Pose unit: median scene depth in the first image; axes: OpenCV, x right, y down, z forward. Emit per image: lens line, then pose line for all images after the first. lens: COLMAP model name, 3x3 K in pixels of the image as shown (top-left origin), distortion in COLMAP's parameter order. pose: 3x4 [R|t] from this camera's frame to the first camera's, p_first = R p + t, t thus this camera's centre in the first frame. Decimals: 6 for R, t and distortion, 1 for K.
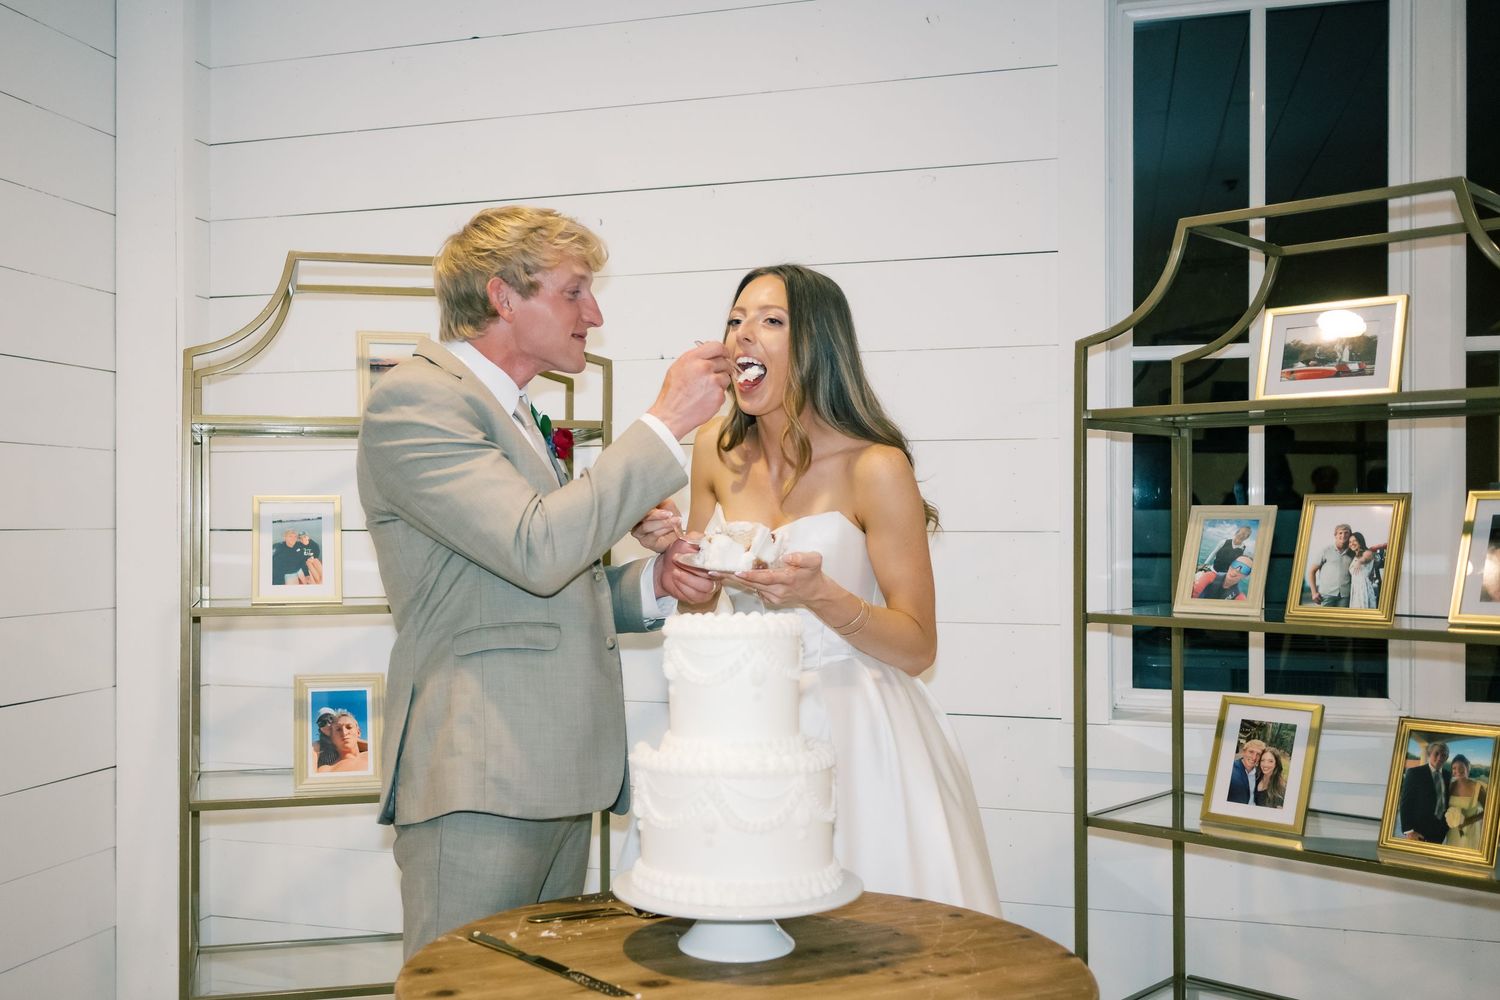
lens RADIAL K [[1423.1, 0, 750.0], [0, 1423.1, 500.0], [0, 0, 1]] dist [-0.002389, 0.003605]
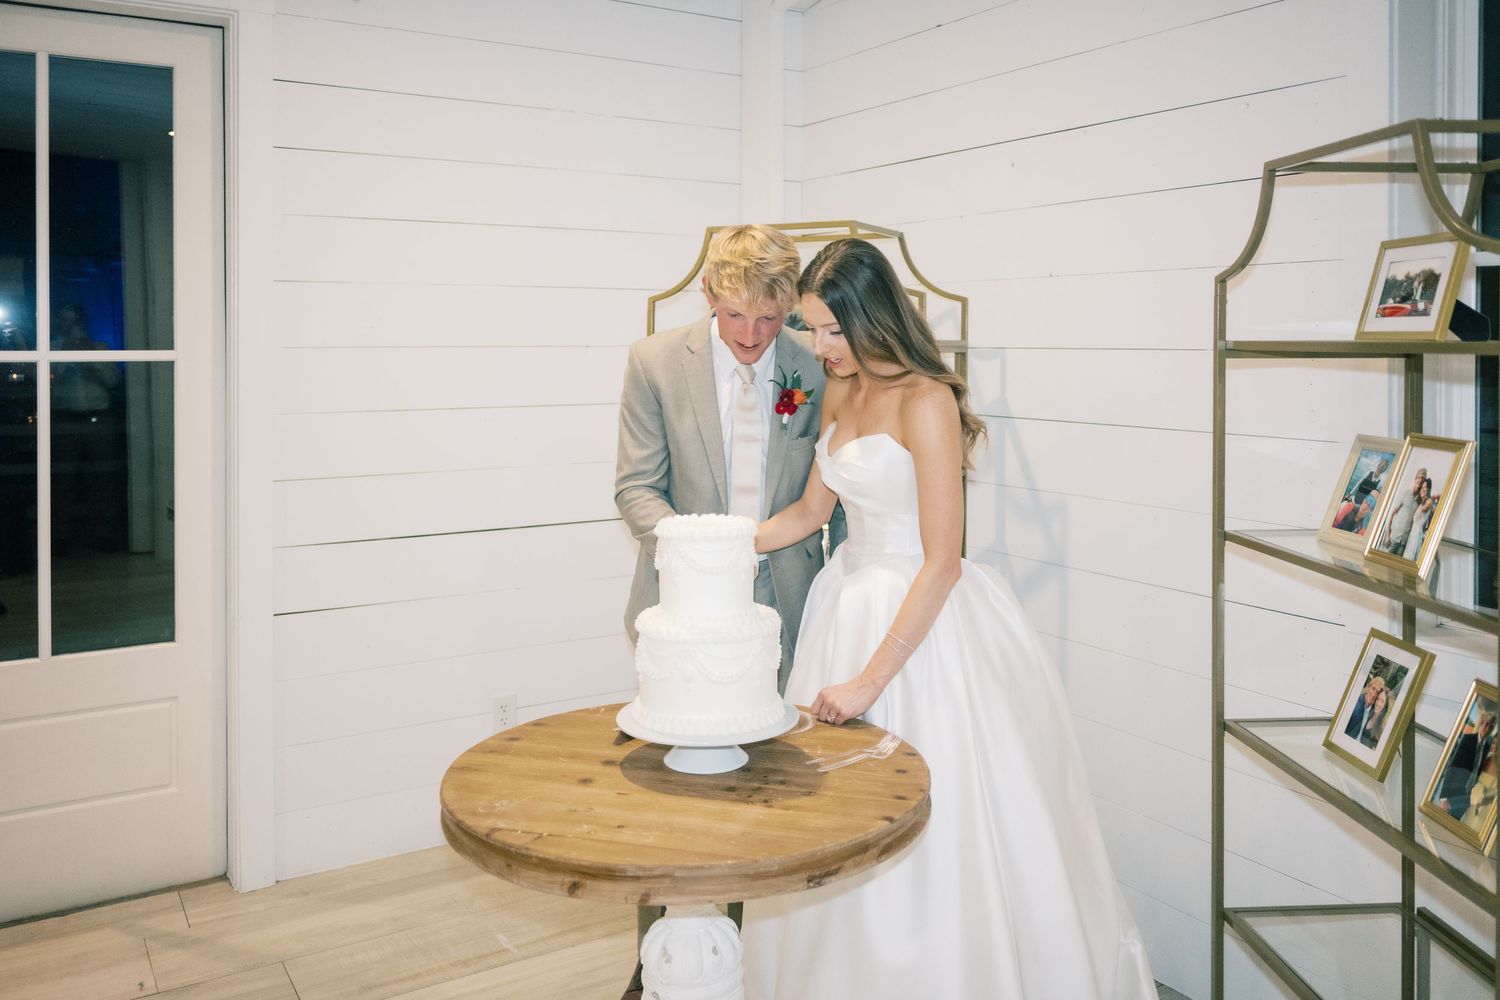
lens RADIAL K [[1209.3, 0, 749.2], [0, 1209.3, 351.0], [0, 0, 1]] dist [-0.000822, -0.004393]
pose [[0.773915, 0.003573, -0.633279, 0.585596], [0.003212, 0.999949, 0.009567, -0.071984], [0.633281, -0.009438, 0.773864, 0.081304]]
